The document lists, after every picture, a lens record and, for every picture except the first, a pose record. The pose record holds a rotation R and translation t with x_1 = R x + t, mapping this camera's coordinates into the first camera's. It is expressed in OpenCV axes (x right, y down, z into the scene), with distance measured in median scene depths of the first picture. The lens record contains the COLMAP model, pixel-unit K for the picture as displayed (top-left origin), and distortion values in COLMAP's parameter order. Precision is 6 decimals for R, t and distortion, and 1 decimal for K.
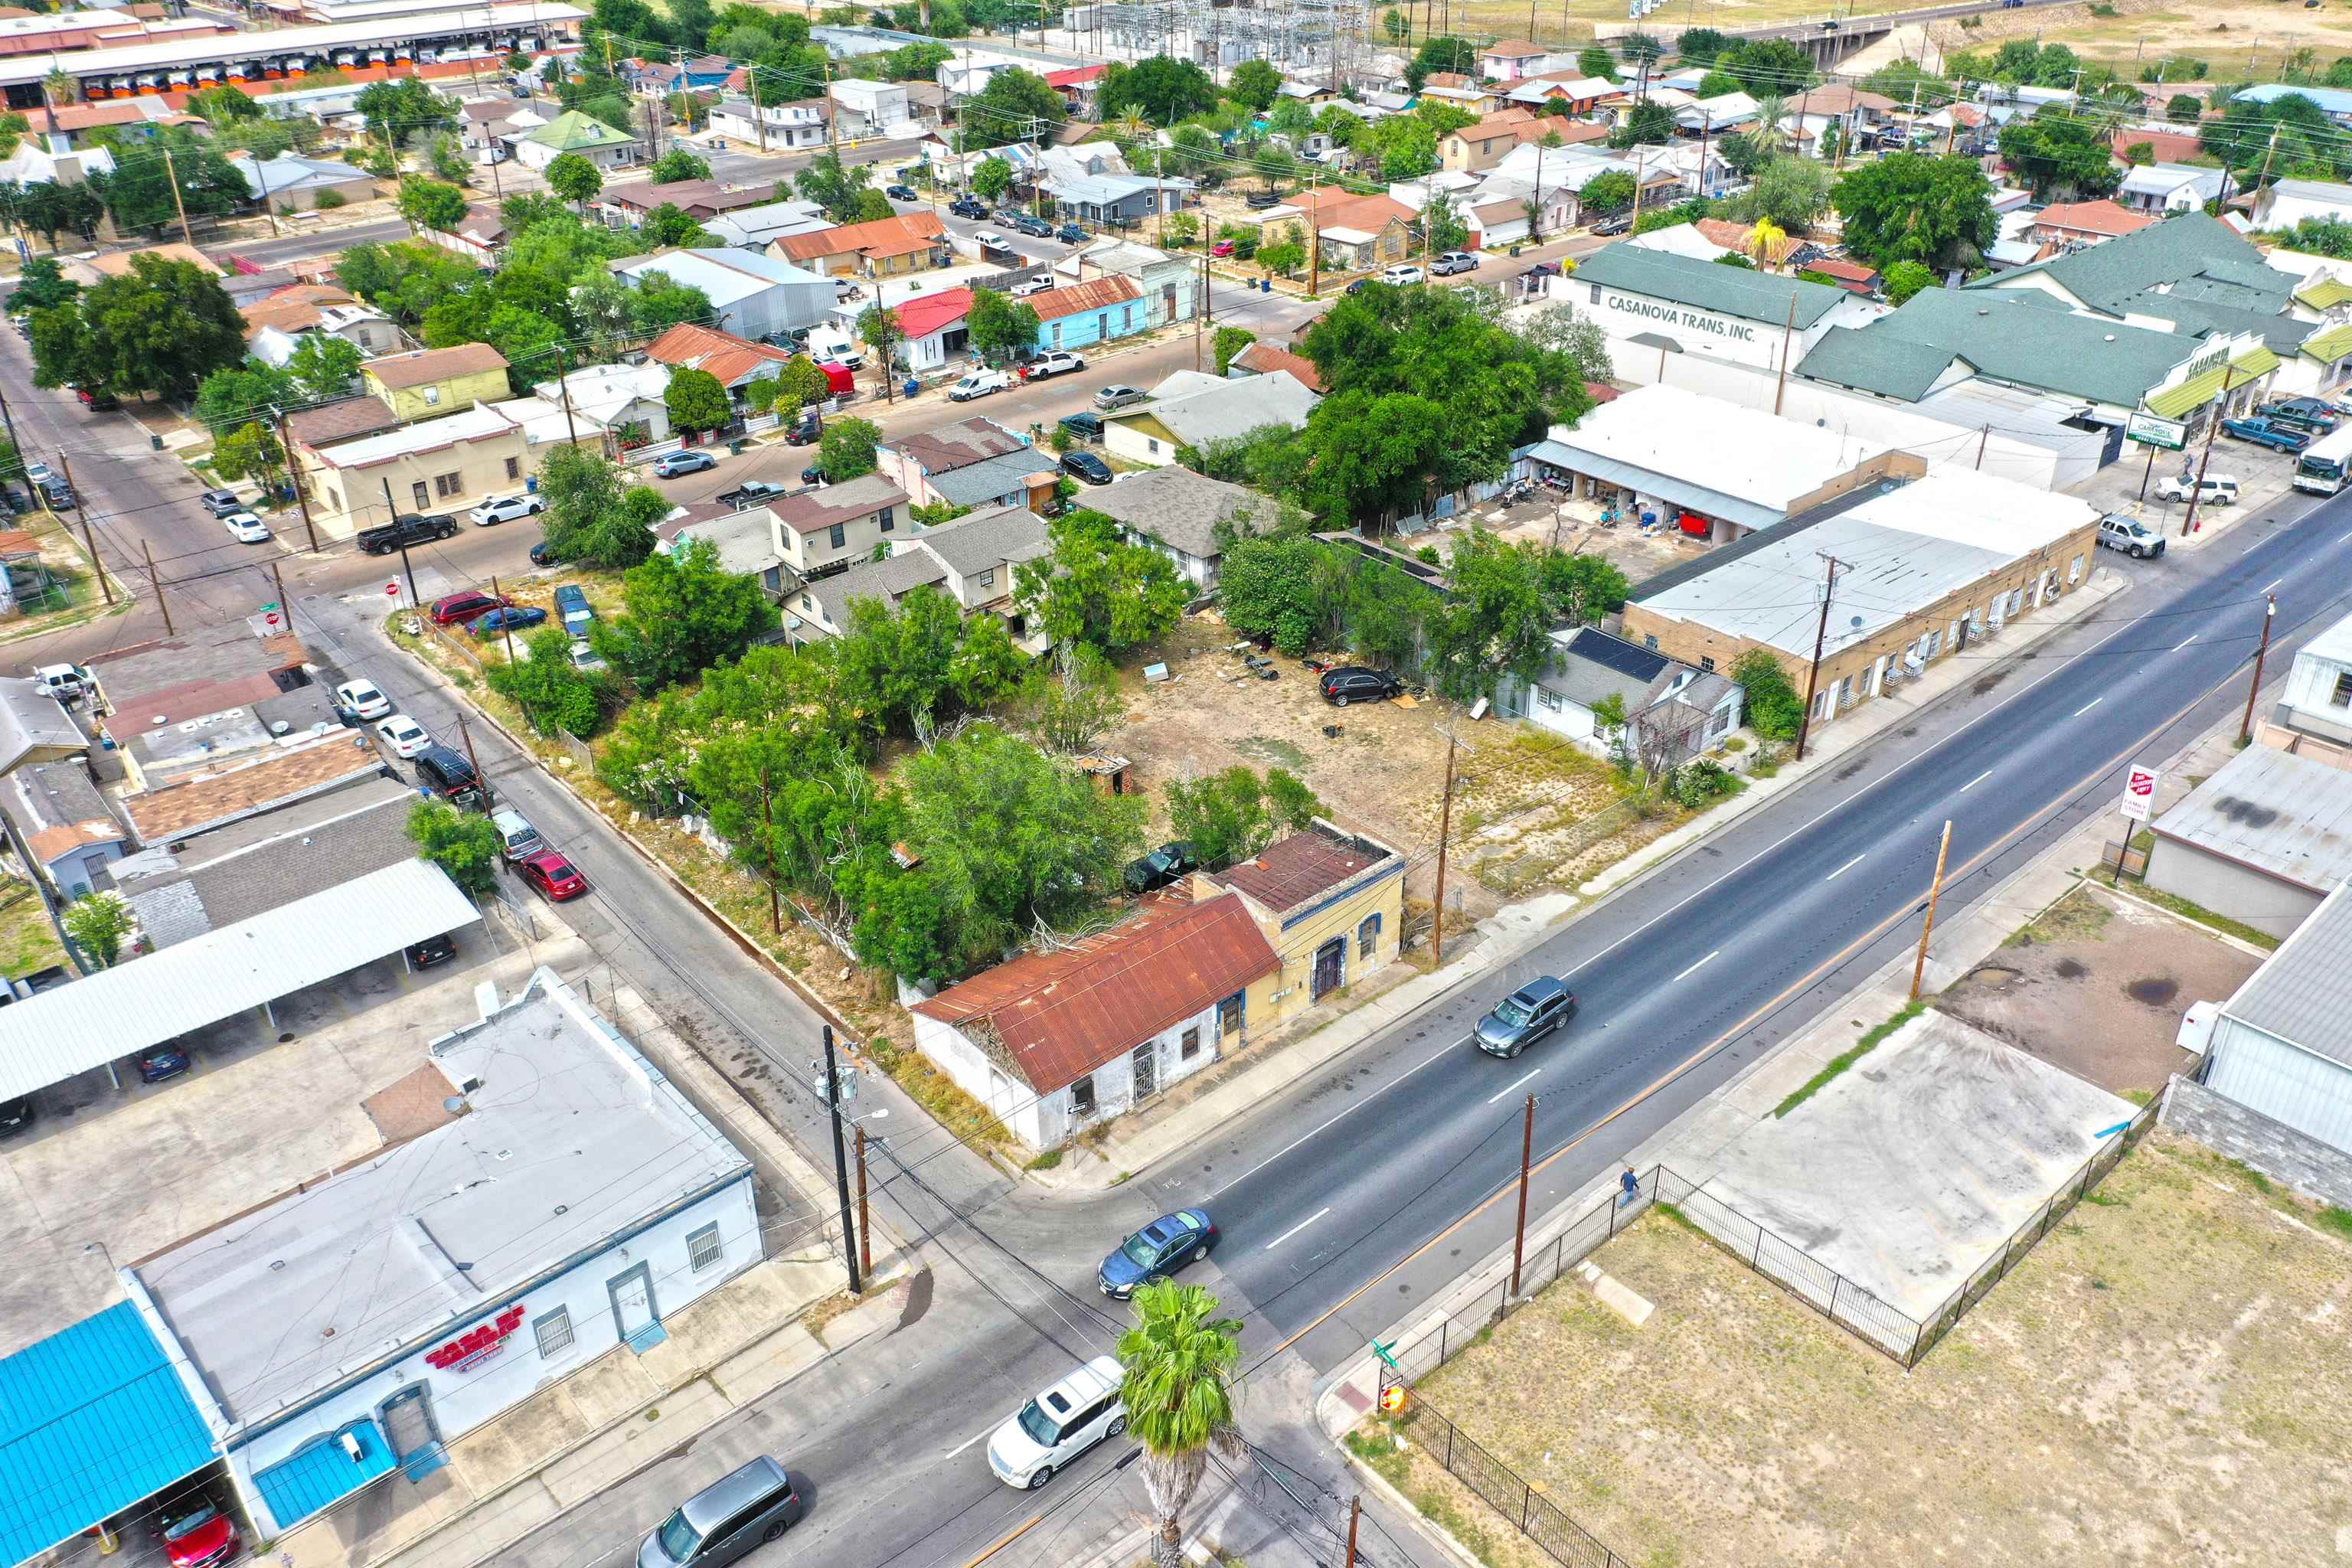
lens RADIAL K [[1844.9, 0, 1166.8], [0, 1844.9, 781.6], [0, 0, 1]] dist [-0.005444, -0.000668]
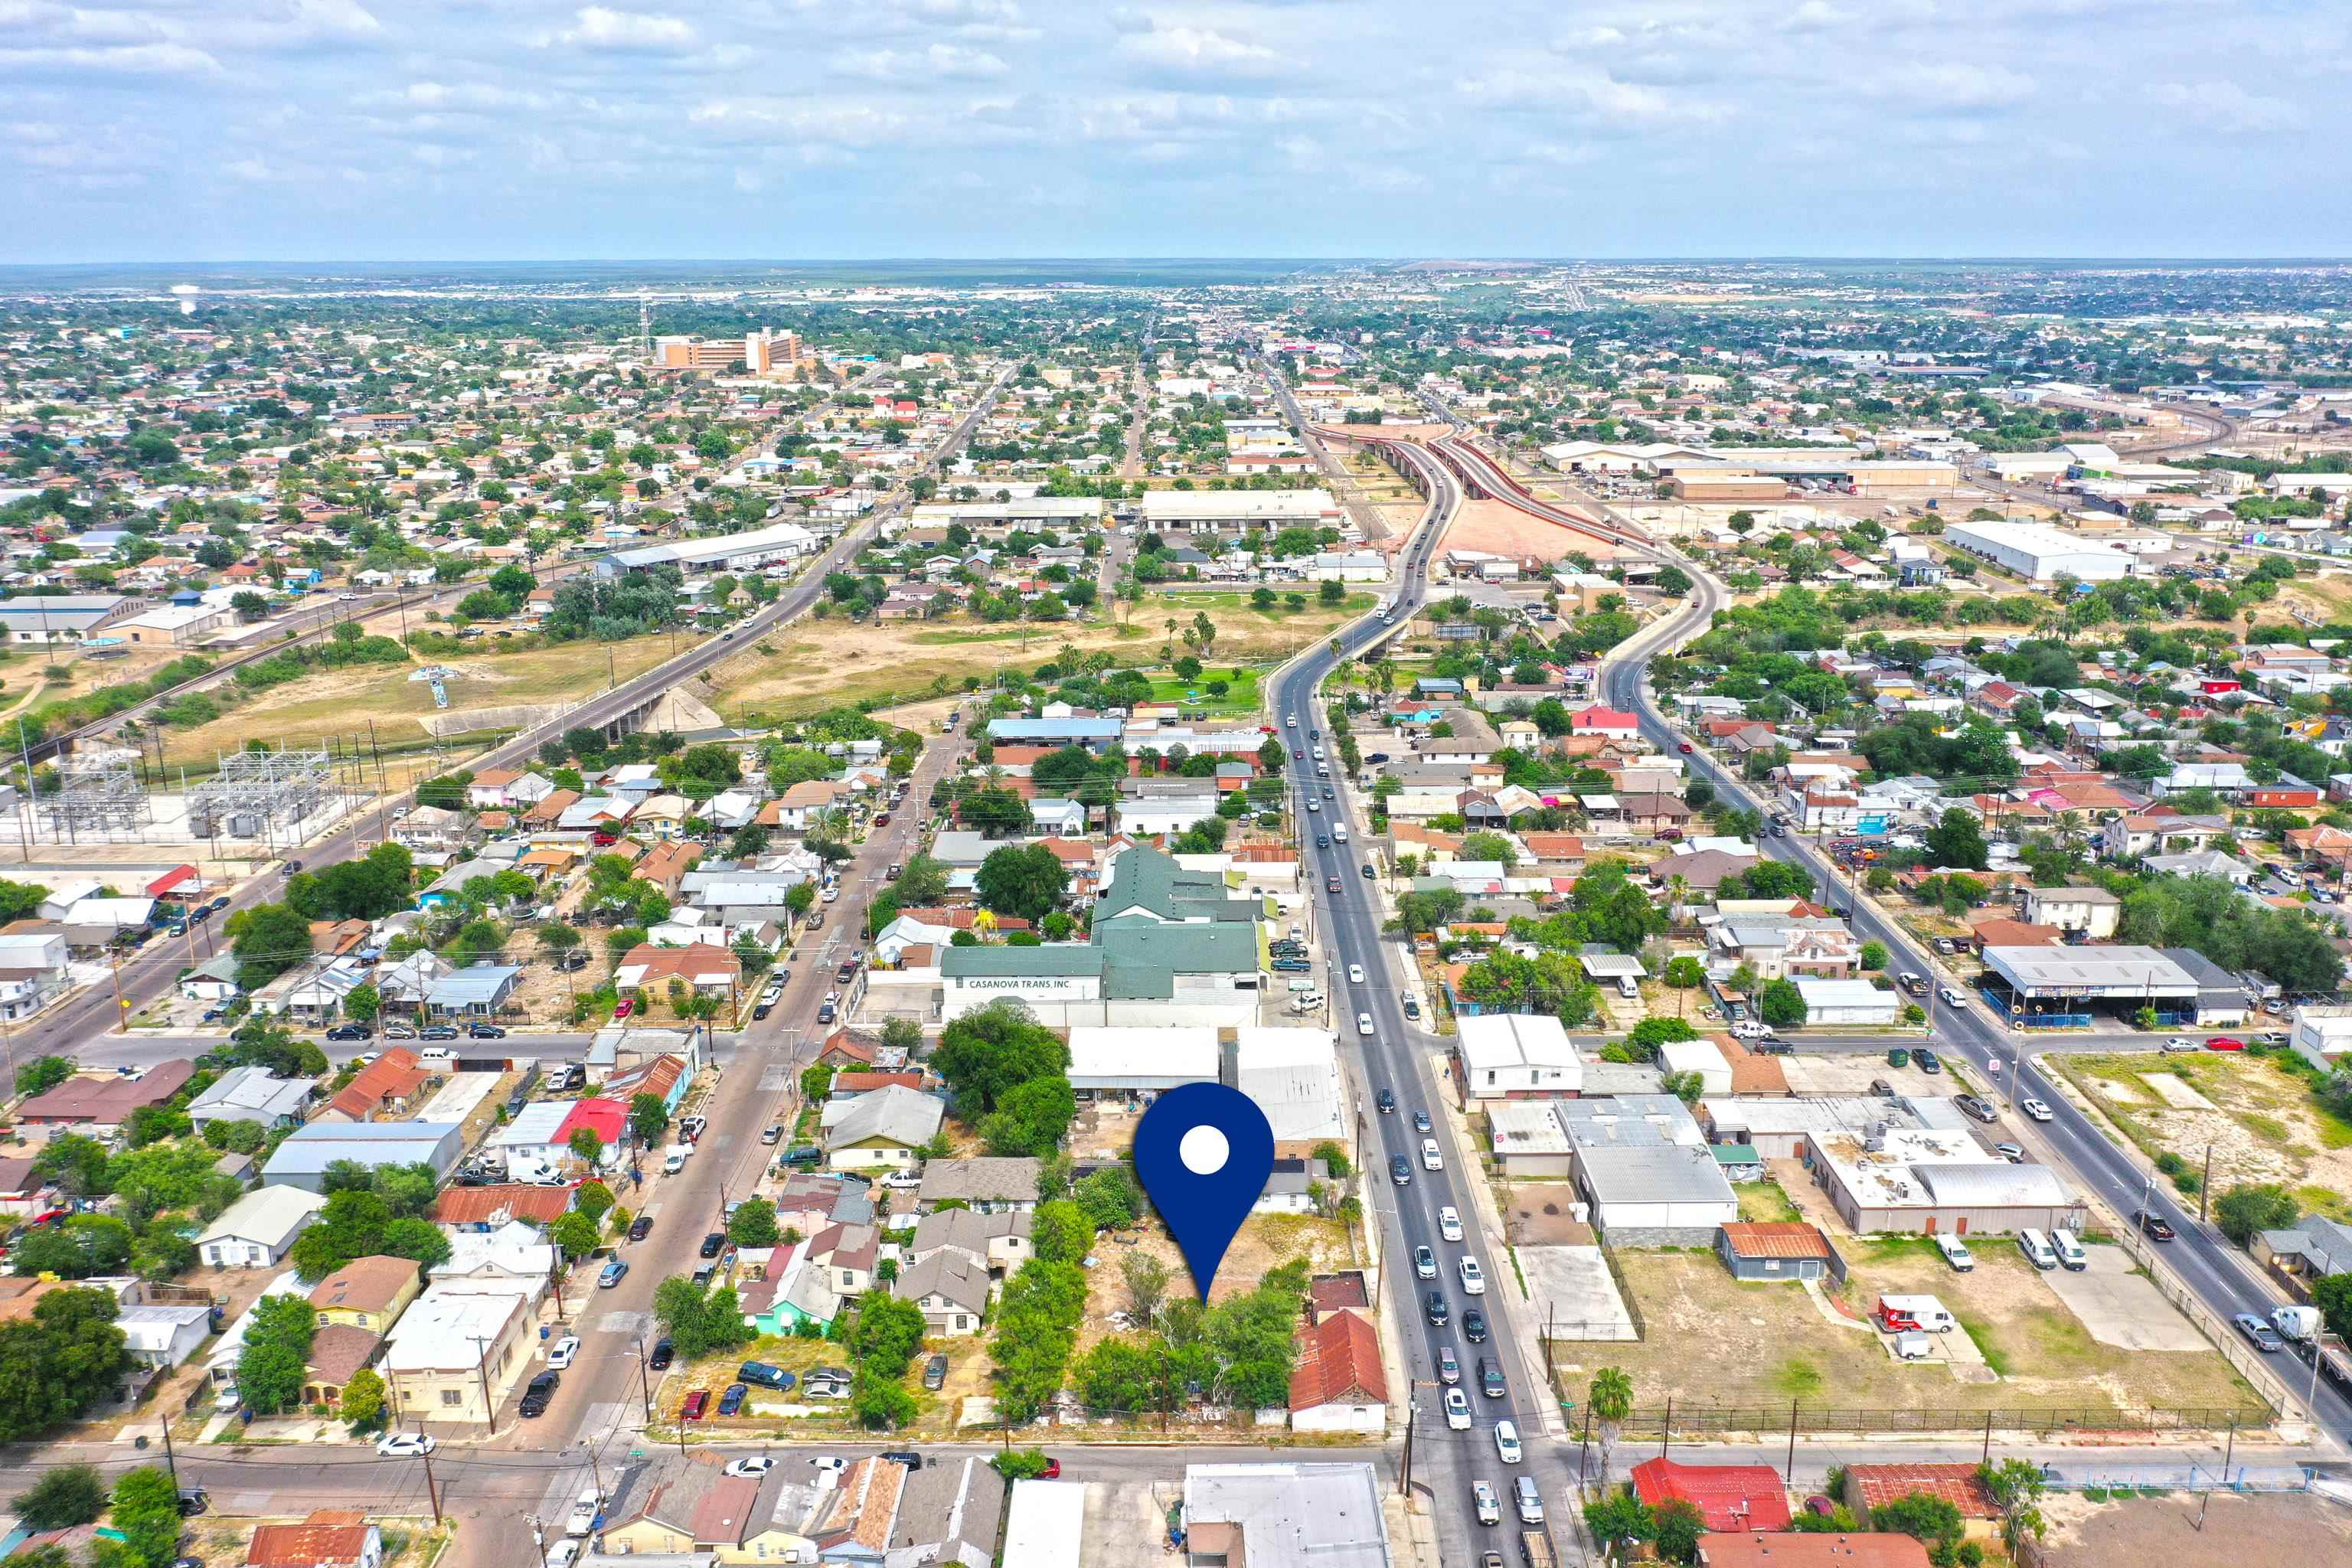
lens RADIAL K [[1877.3, 0, 1185.9], [0, 1877.3, 779.1], [0, 0, 1]] dist [-0.006440, 0.003020]
pose [[0.652502, -0.189844, 0.733621, -1.219153], [0.367349, 0.925995, -0.087104, -0.305497], [-0.662794, 0.326331, 0.673953, -0.490536]]
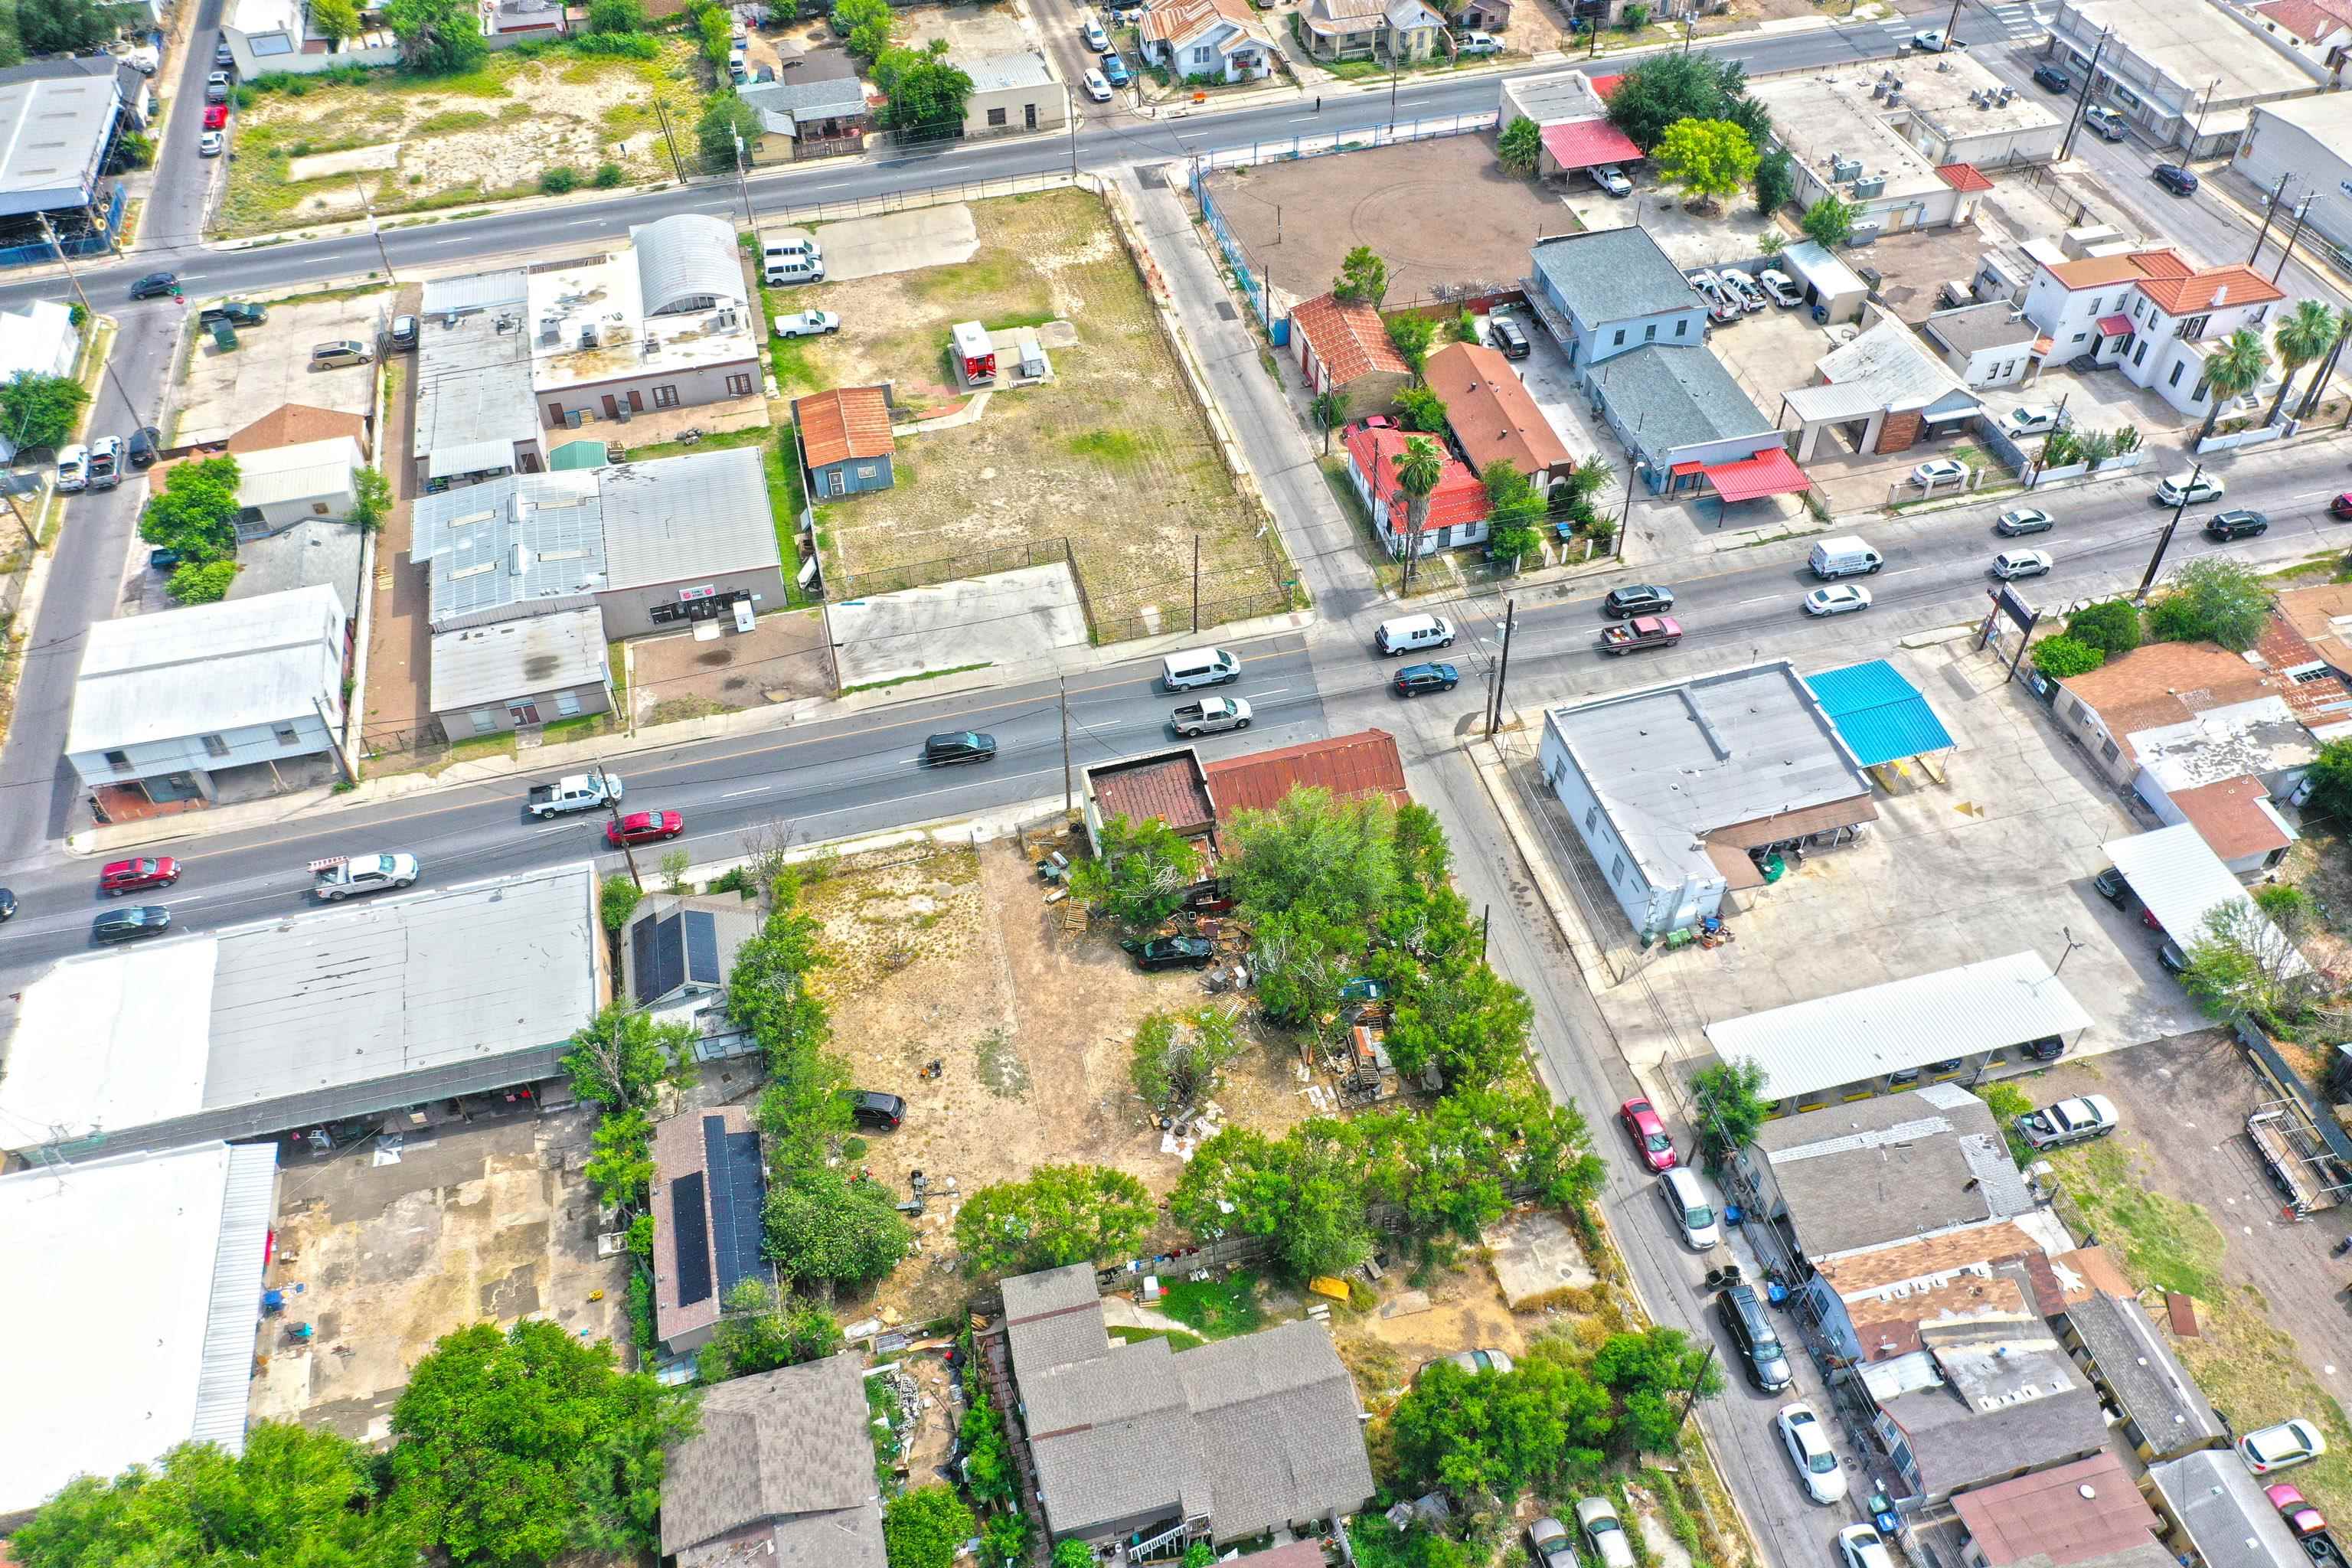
lens RADIAL K [[1844.9, 0, 1166.8], [0, 1844.9, 781.6], [0, 0, 1]] dist [-0.005444, -0.000668]
pose [[-0.894429, -0.295394, 0.335766, -0.317129], [0.251039, 0.289711, 0.923605, -0.957362], [-0.370103, 0.910390, -0.184970, 0.923403]]
